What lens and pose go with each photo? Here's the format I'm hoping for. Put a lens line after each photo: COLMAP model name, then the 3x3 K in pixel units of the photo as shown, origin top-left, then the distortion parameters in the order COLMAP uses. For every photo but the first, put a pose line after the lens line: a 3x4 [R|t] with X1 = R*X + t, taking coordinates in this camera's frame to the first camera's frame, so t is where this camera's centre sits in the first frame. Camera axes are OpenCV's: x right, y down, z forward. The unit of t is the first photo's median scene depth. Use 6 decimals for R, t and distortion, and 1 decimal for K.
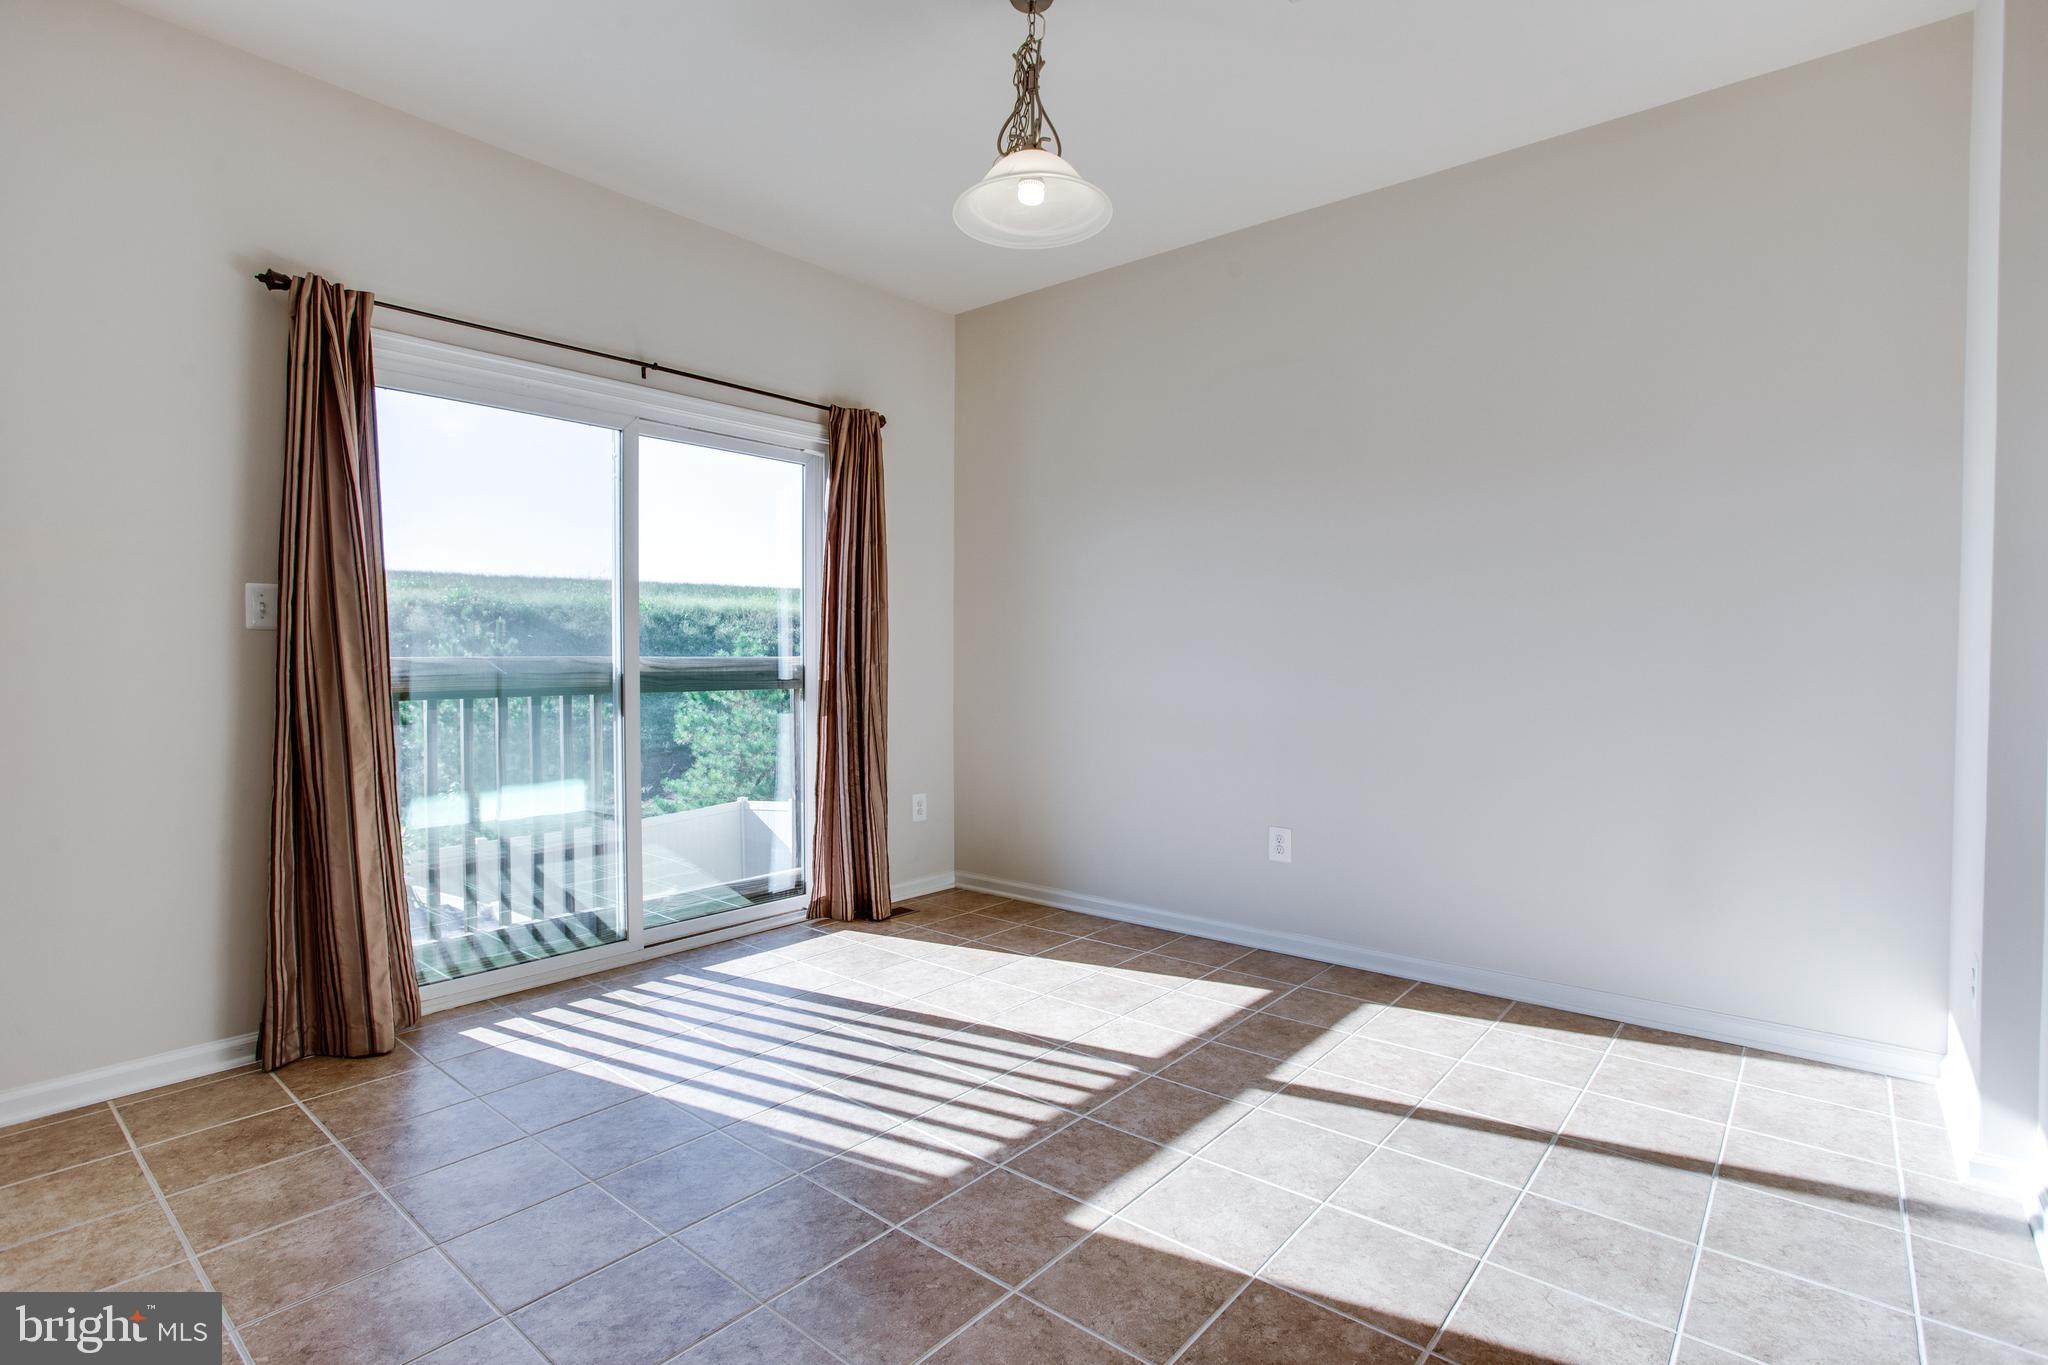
lens RADIAL K [[971.6, 0, 1019.4], [0, 971.6, 678.7], [0, 0, 1]] dist [-0.035723, 0.016359]
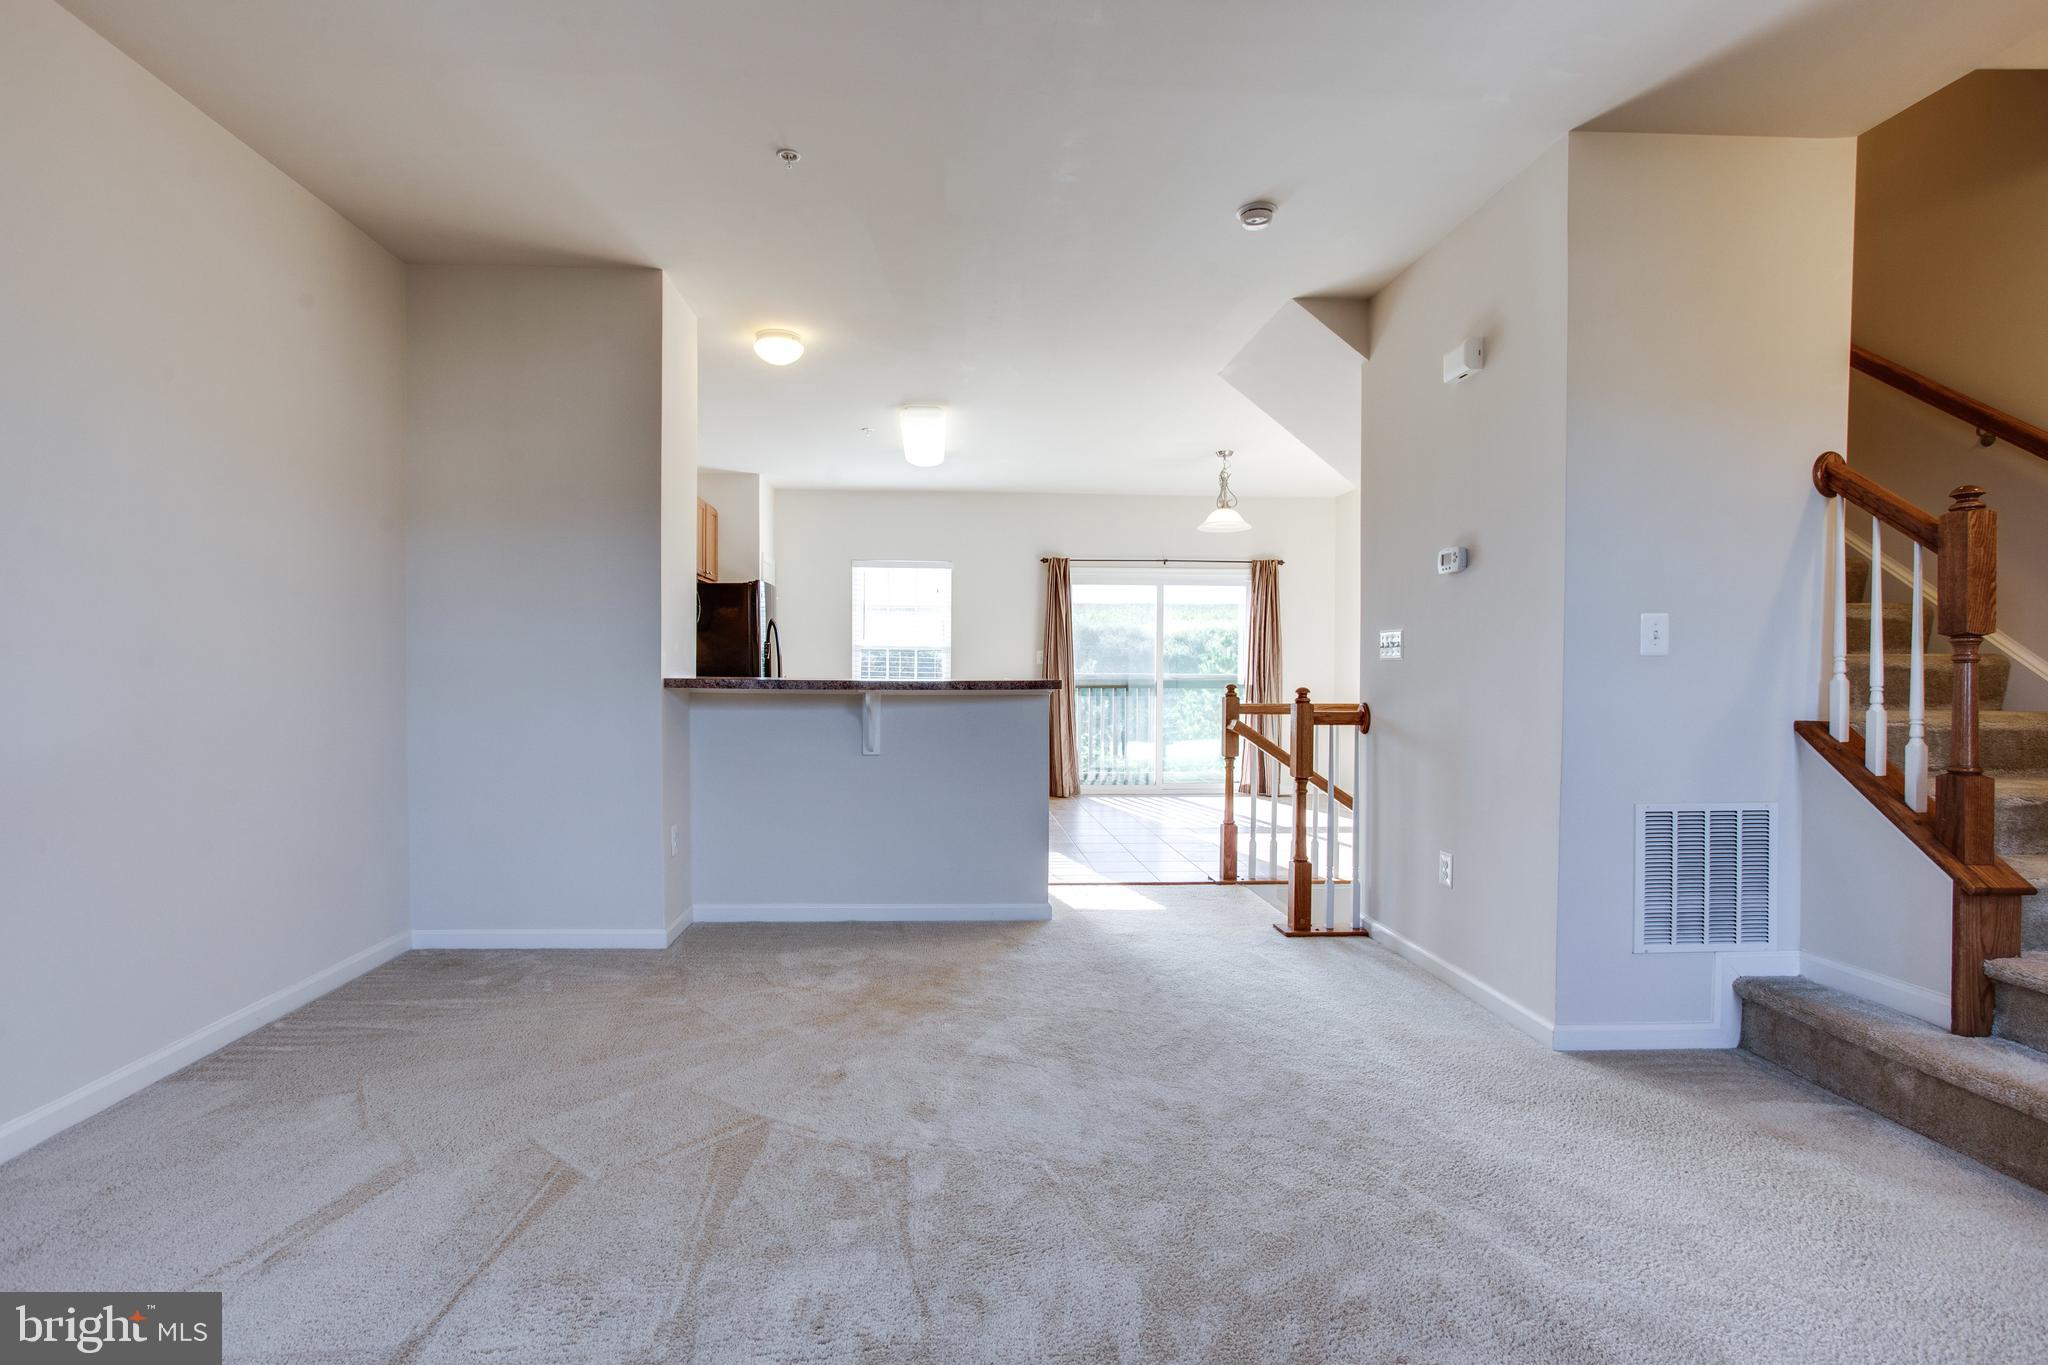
lens RADIAL K [[998.6, 0, 1006.3], [0, 998.6, 689.9], [0, 0, 1]] dist [-0.028752, 0.021998]
pose [[0.693267, 0.019680, -0.720412, 1.464577], [-0.024012, 0.999703, 0.004202, 0.022097], [0.720281, 0.014385, 0.693534, -1.341778]]
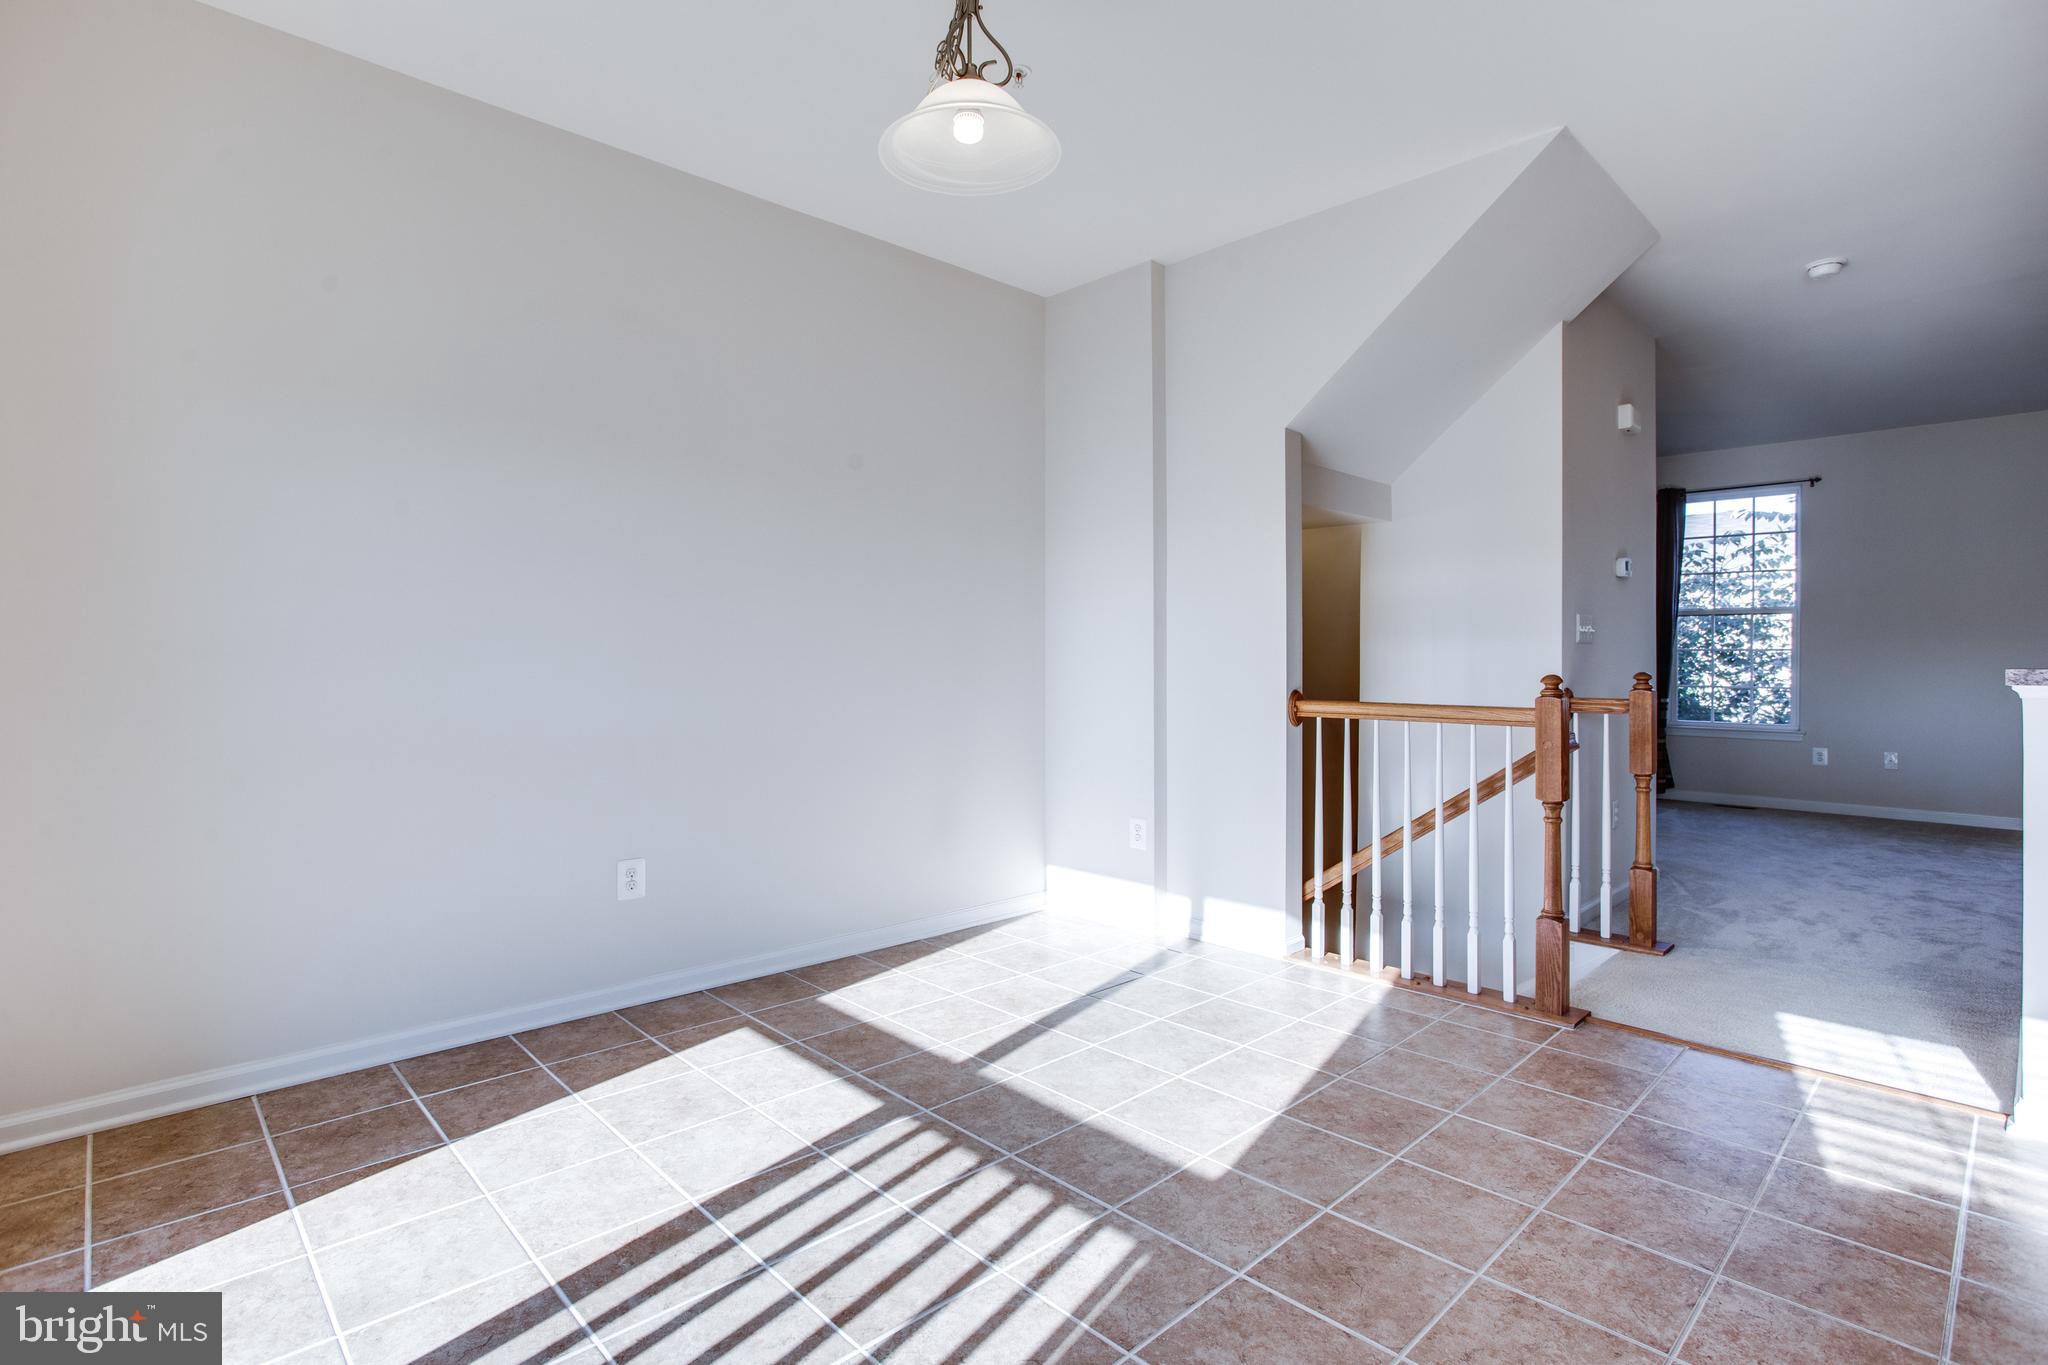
lens RADIAL K [[986.2, 0, 1021.5], [0, 986.2, 659.3], [0, 0, 1]] dist [-0.030142, 0.000371]
pose [[0.115005, 0.006403, 0.993344, -0.708071], [0.018953, 0.999783, -0.008639, -0.011861], [-0.993184, 0.019821, 0.114859, 0.709715]]
